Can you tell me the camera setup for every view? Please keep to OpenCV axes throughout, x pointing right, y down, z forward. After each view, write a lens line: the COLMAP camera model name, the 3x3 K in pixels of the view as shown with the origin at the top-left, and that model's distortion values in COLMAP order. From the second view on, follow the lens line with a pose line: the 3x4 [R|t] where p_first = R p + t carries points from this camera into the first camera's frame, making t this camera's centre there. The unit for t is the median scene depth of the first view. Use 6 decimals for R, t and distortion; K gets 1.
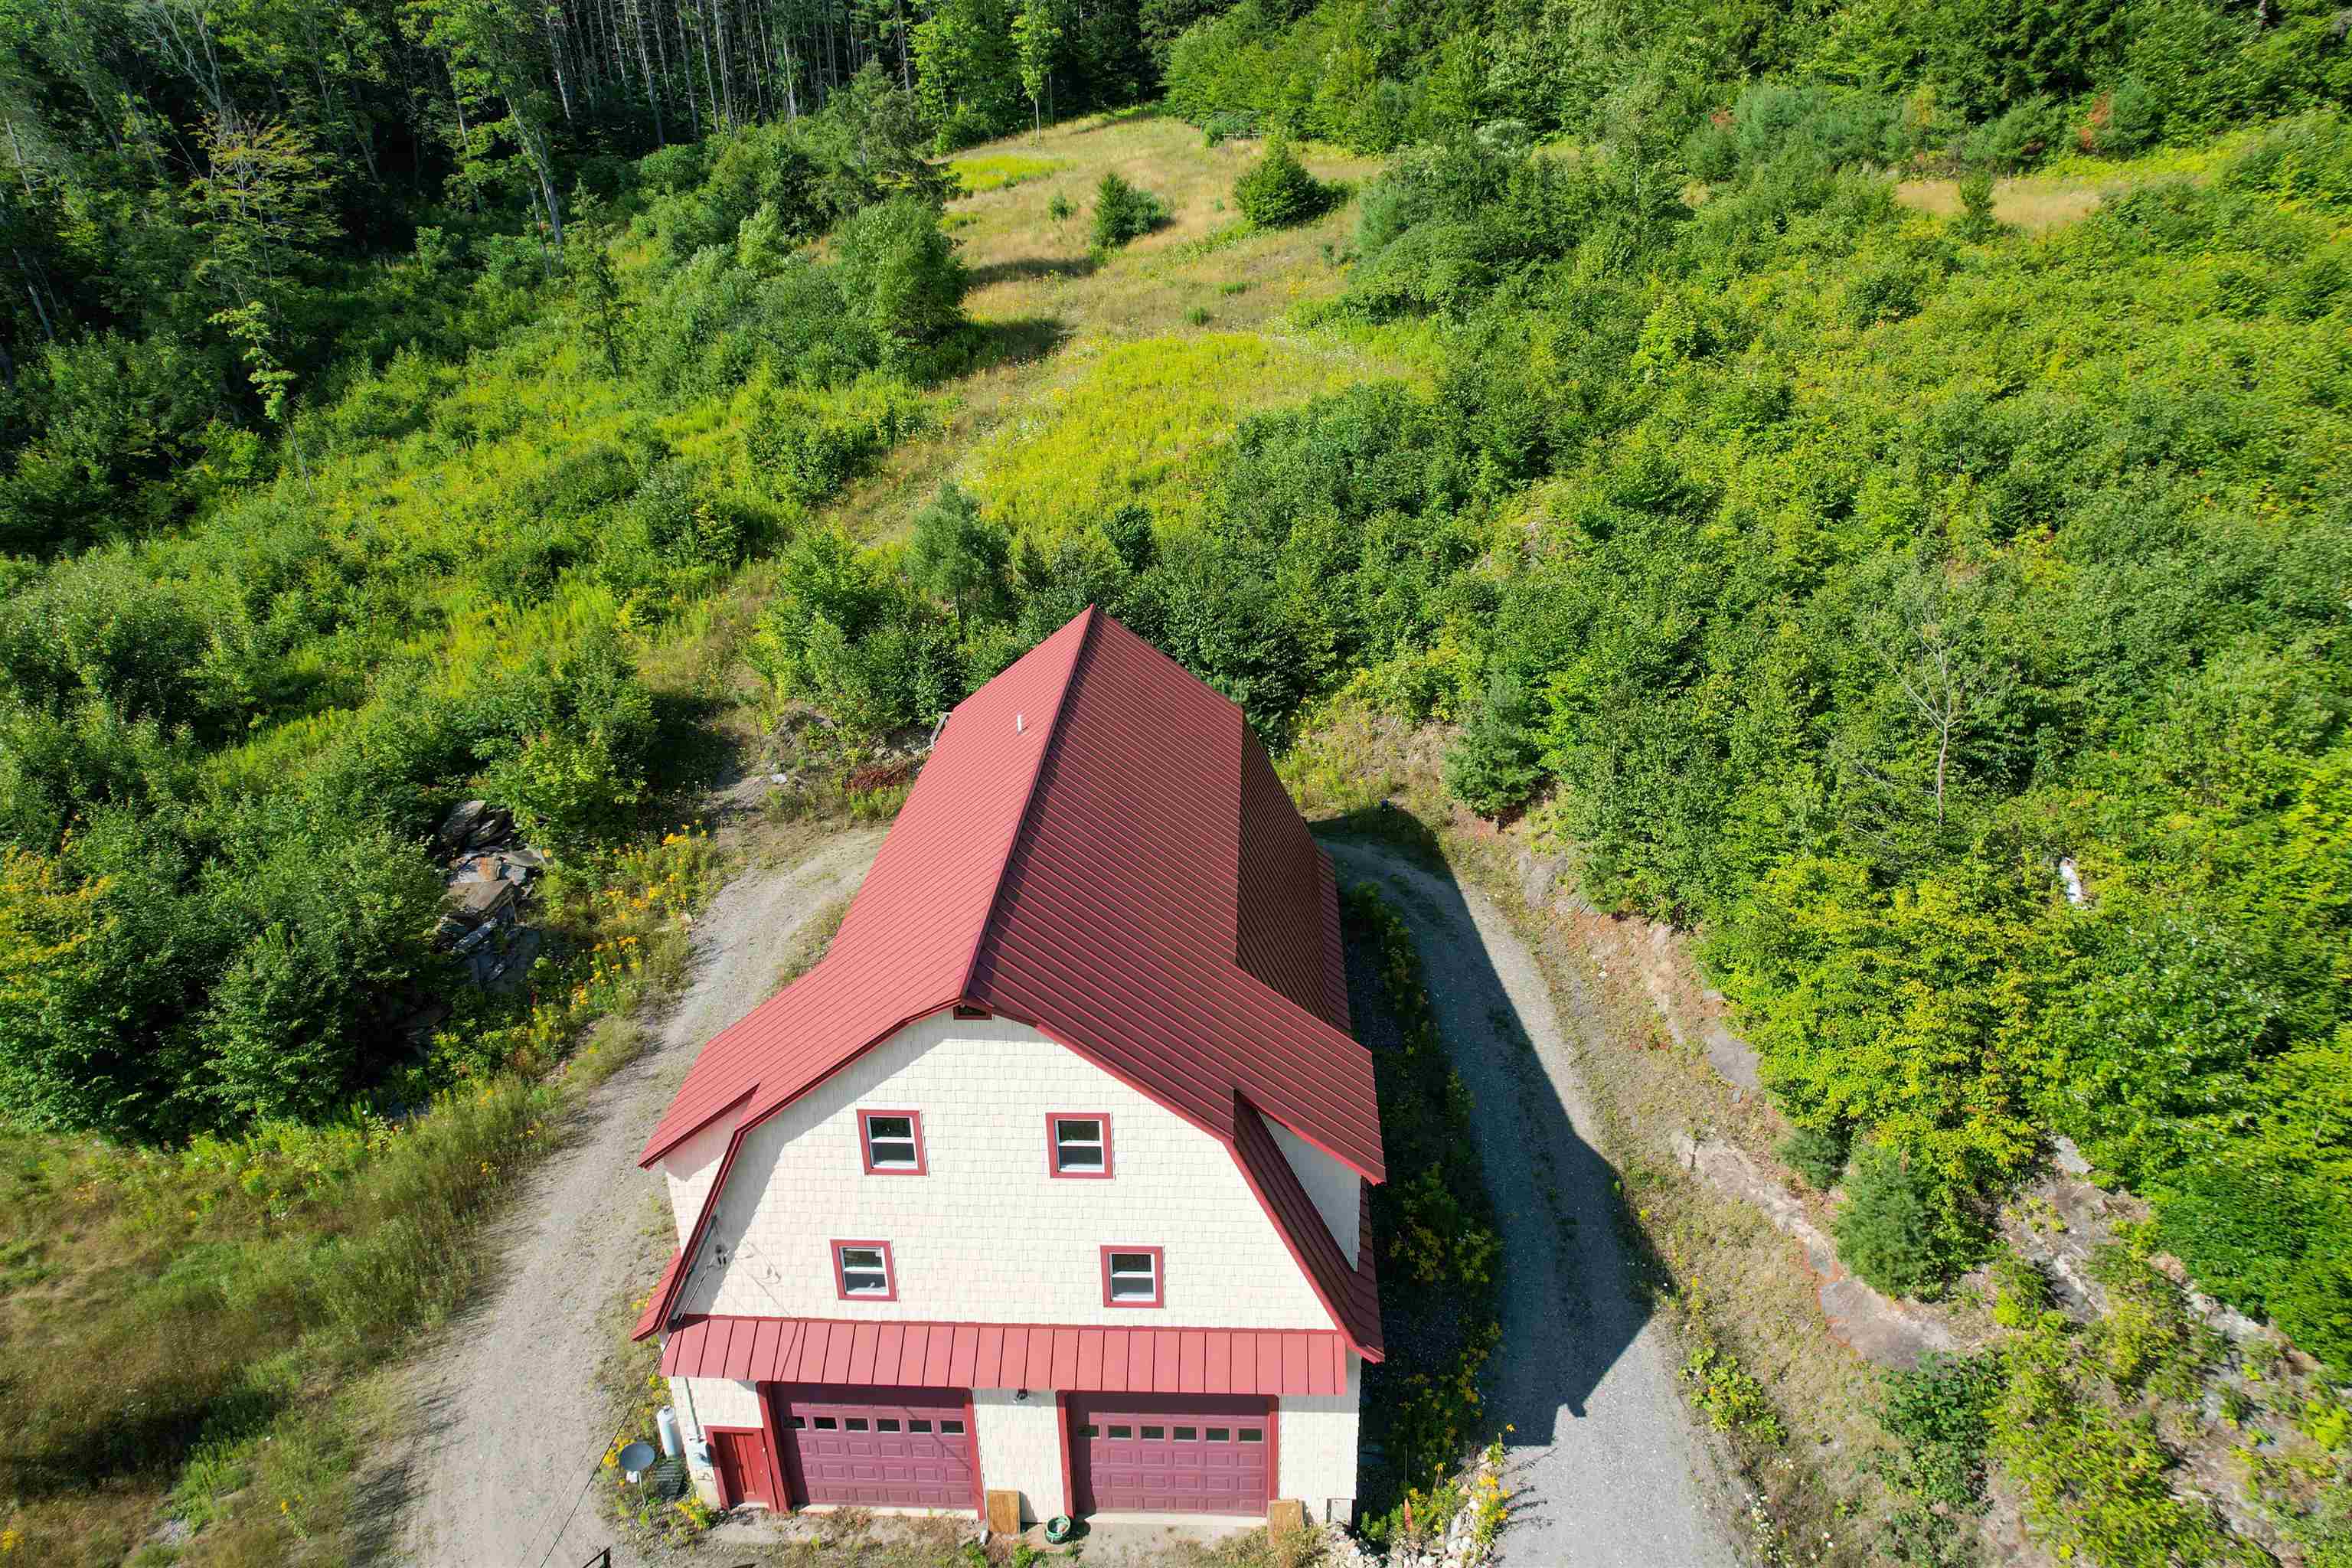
lens RADIAL K [[1520.8, 0, 1190.6], [0, 1520.8, 800.9], [0, 0, 1]] dist [-0.075287, 0.065487]
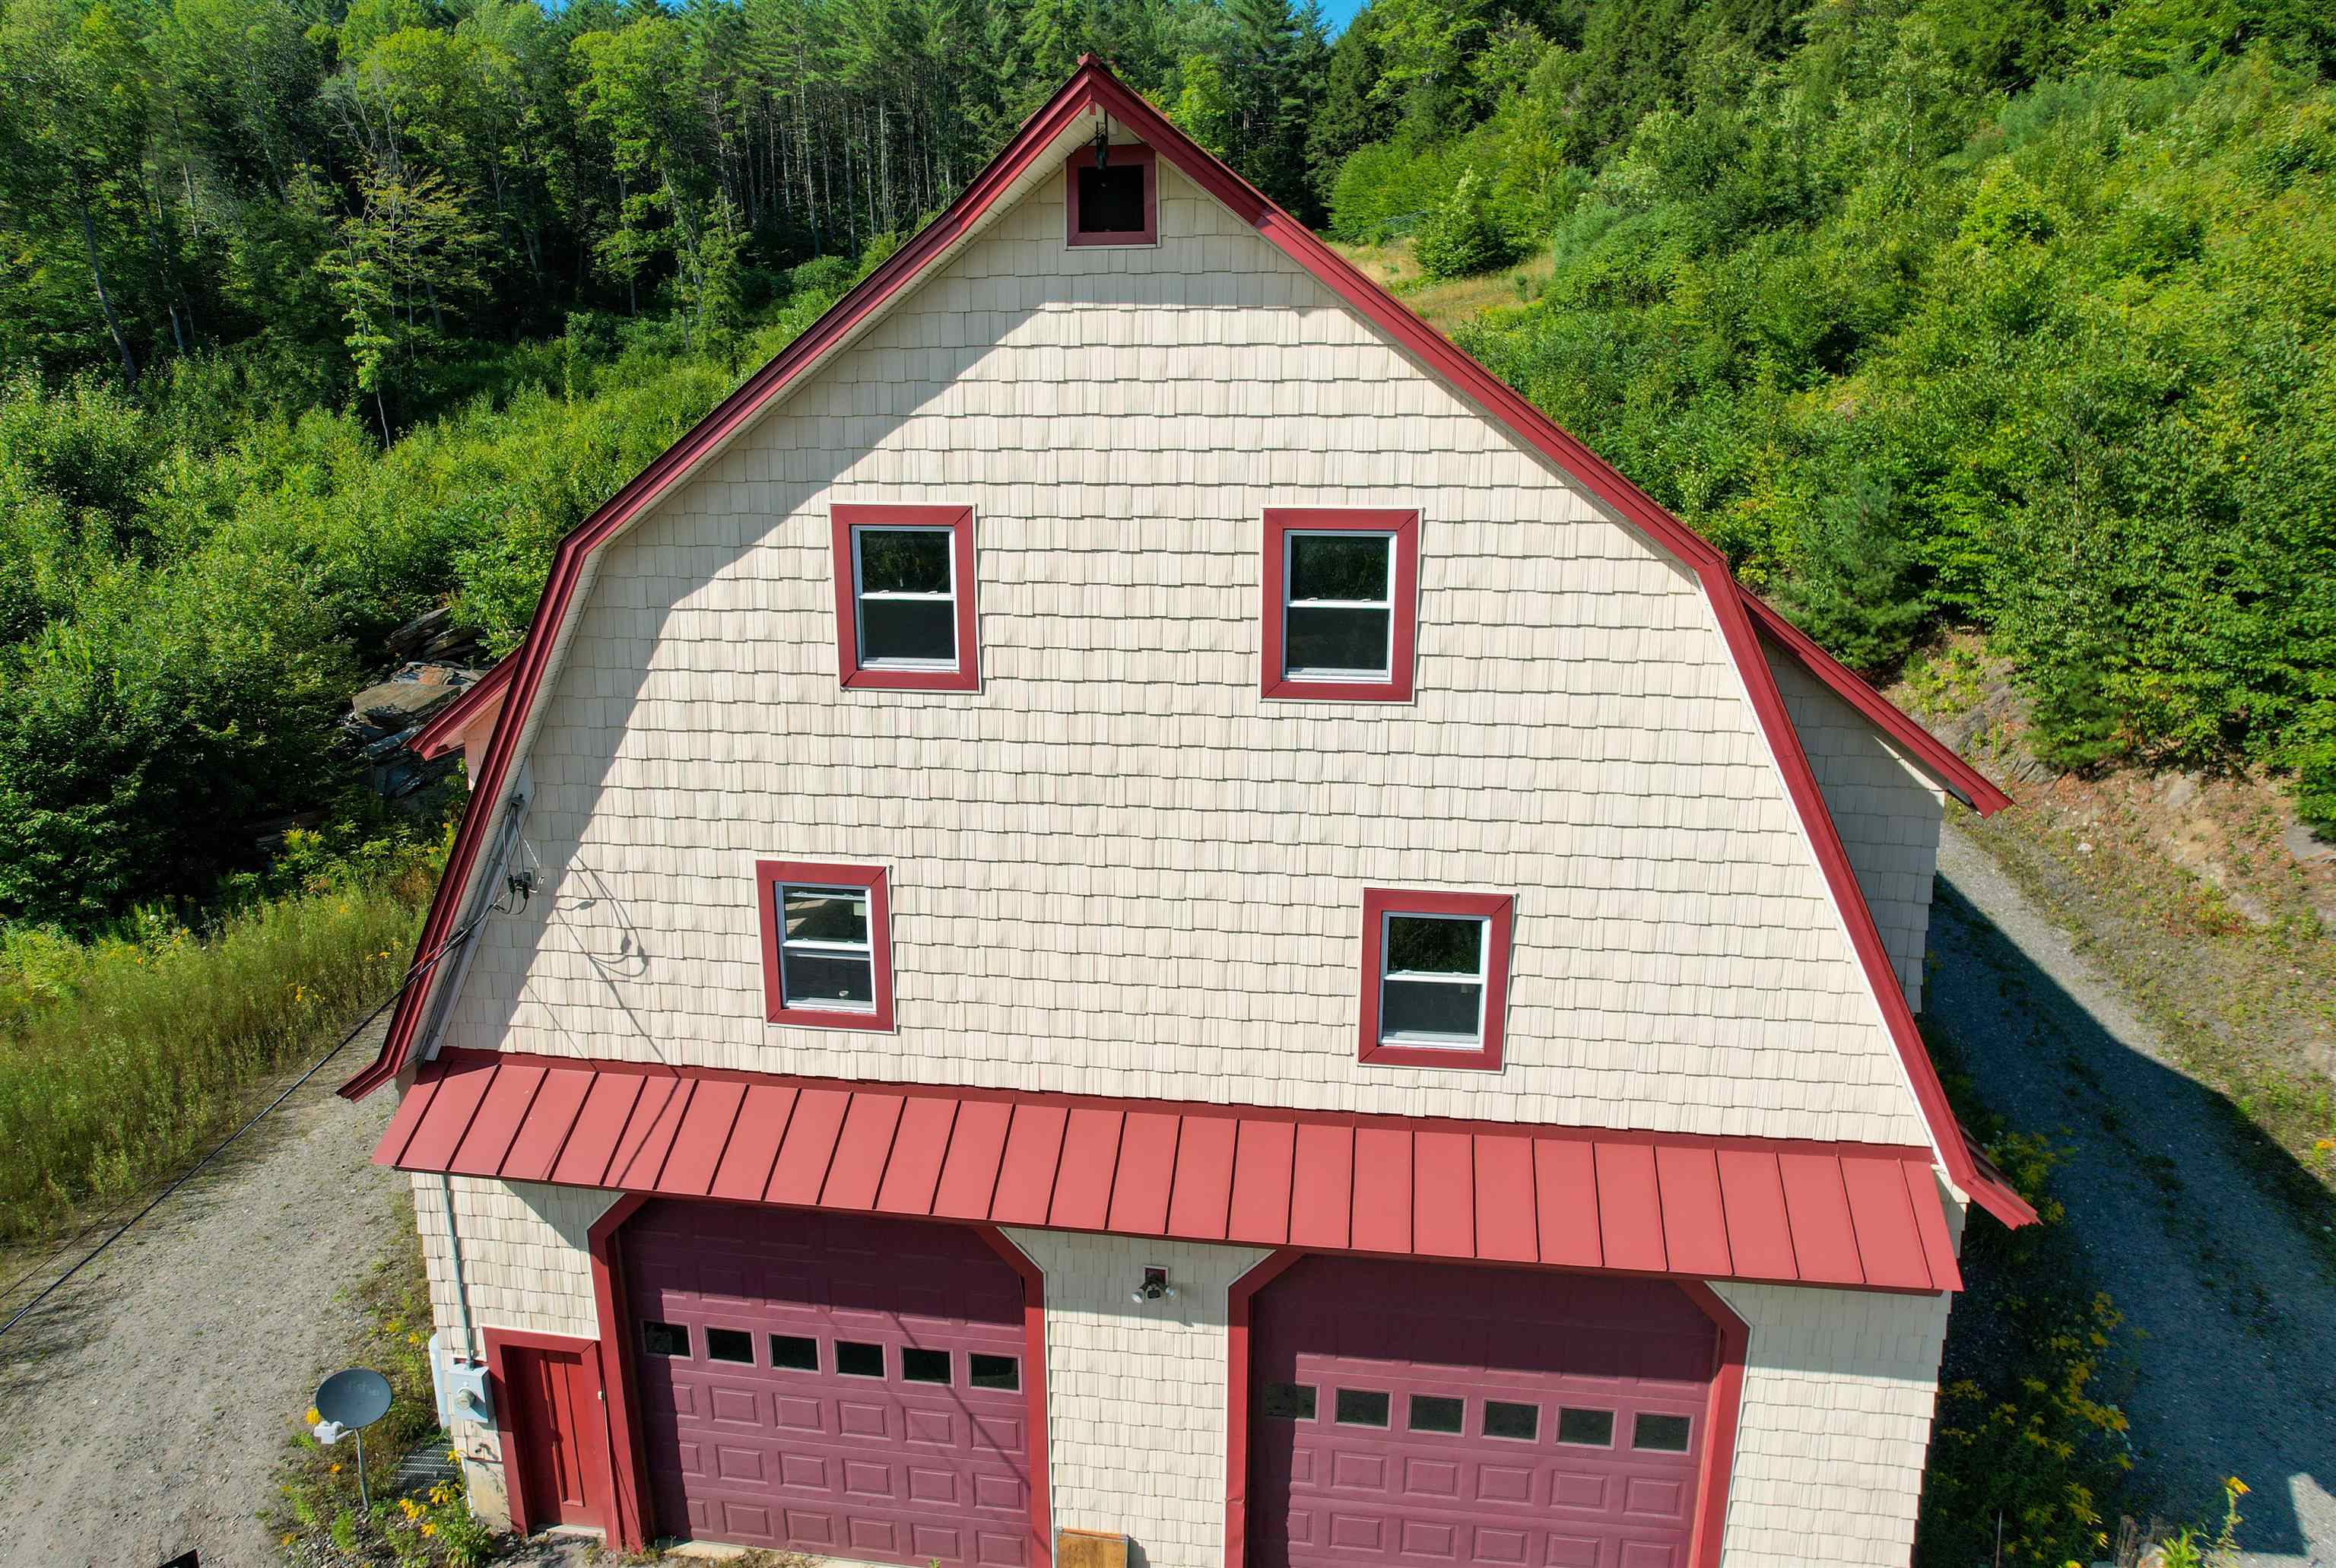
lens RADIAL K [[1541.1, 0, 1168.0], [0, 1541.1, 784.0], [0, 0, 1]] dist [-0.097854, 0.099966]
pose [[0.994519, 0.043467, -0.095092, -0.068957], [-0.058083, 0.985923, -0.156790, 0.307740], [0.086938, 0.161454, 0.983043, 0.515223]]
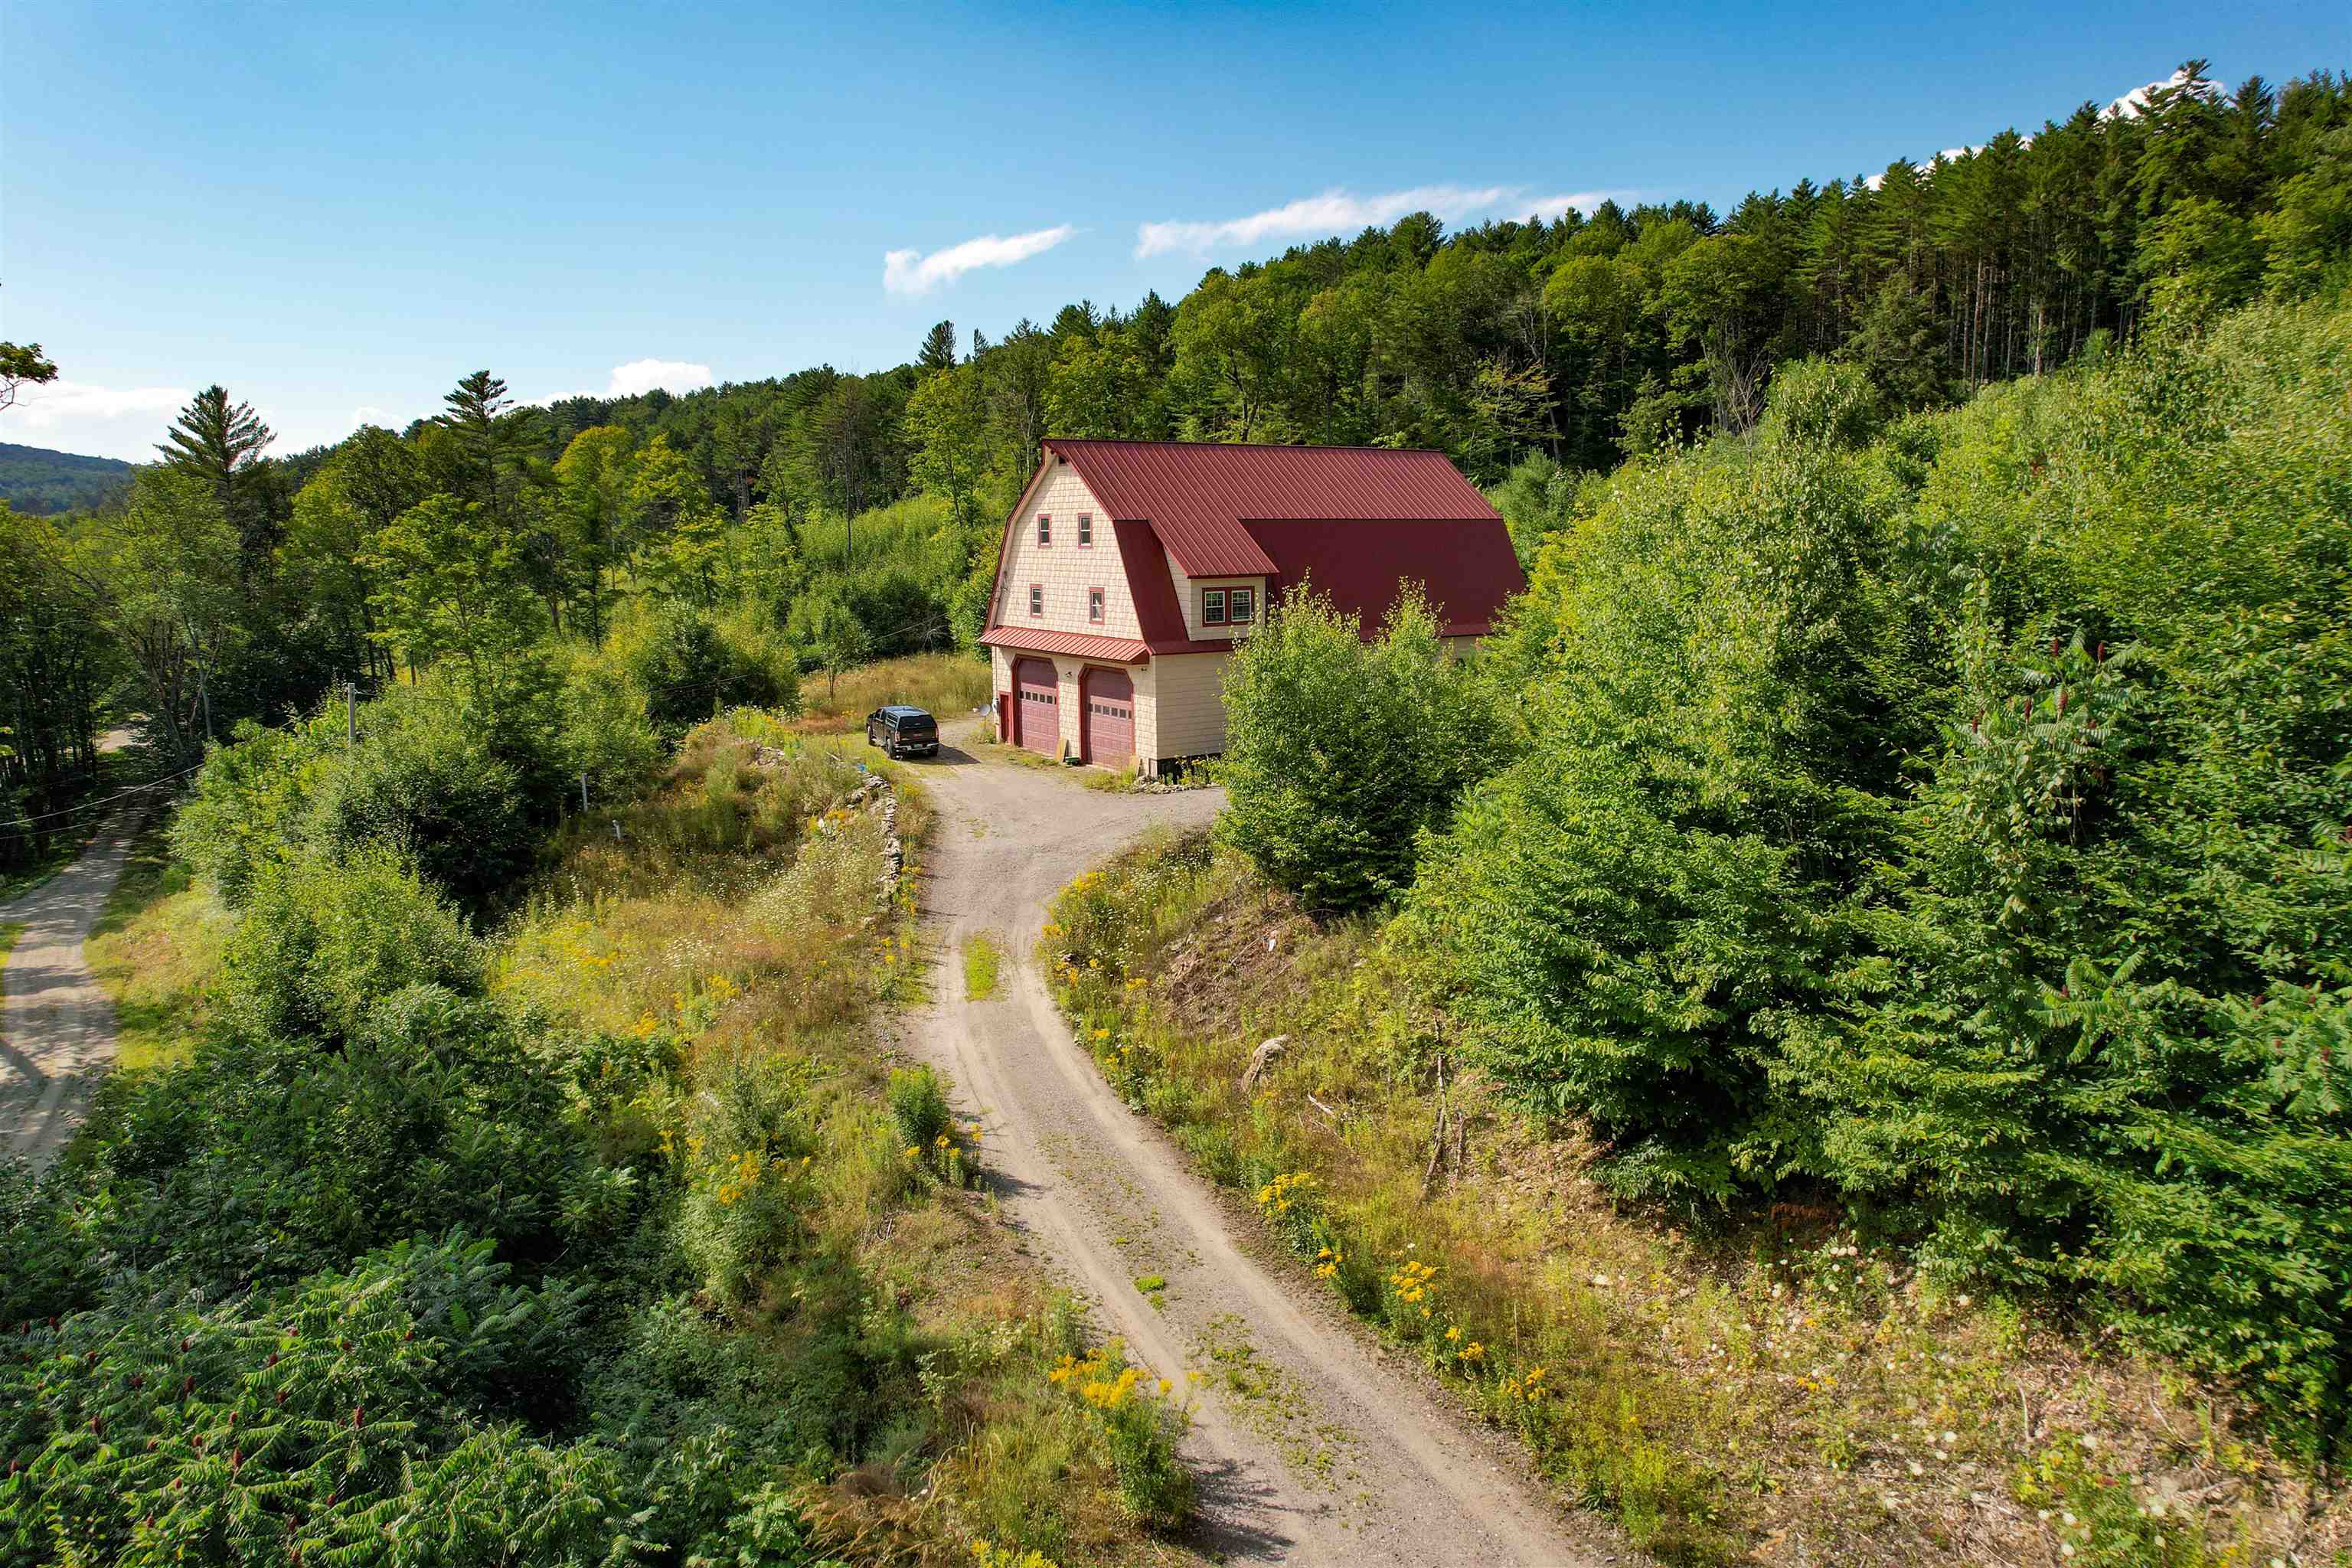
lens RADIAL K [[1520.8, 0, 1190.6], [0, 1520.8, 800.9], [0, 0, 1]] dist [-0.075287, 0.065487]
pose [[0.606455, 0.156546, -0.779555, 1.658486], [-0.322882, 0.944437, -0.061529, 0.621718], [0.726608, 0.289019, 0.623305, -0.169062]]
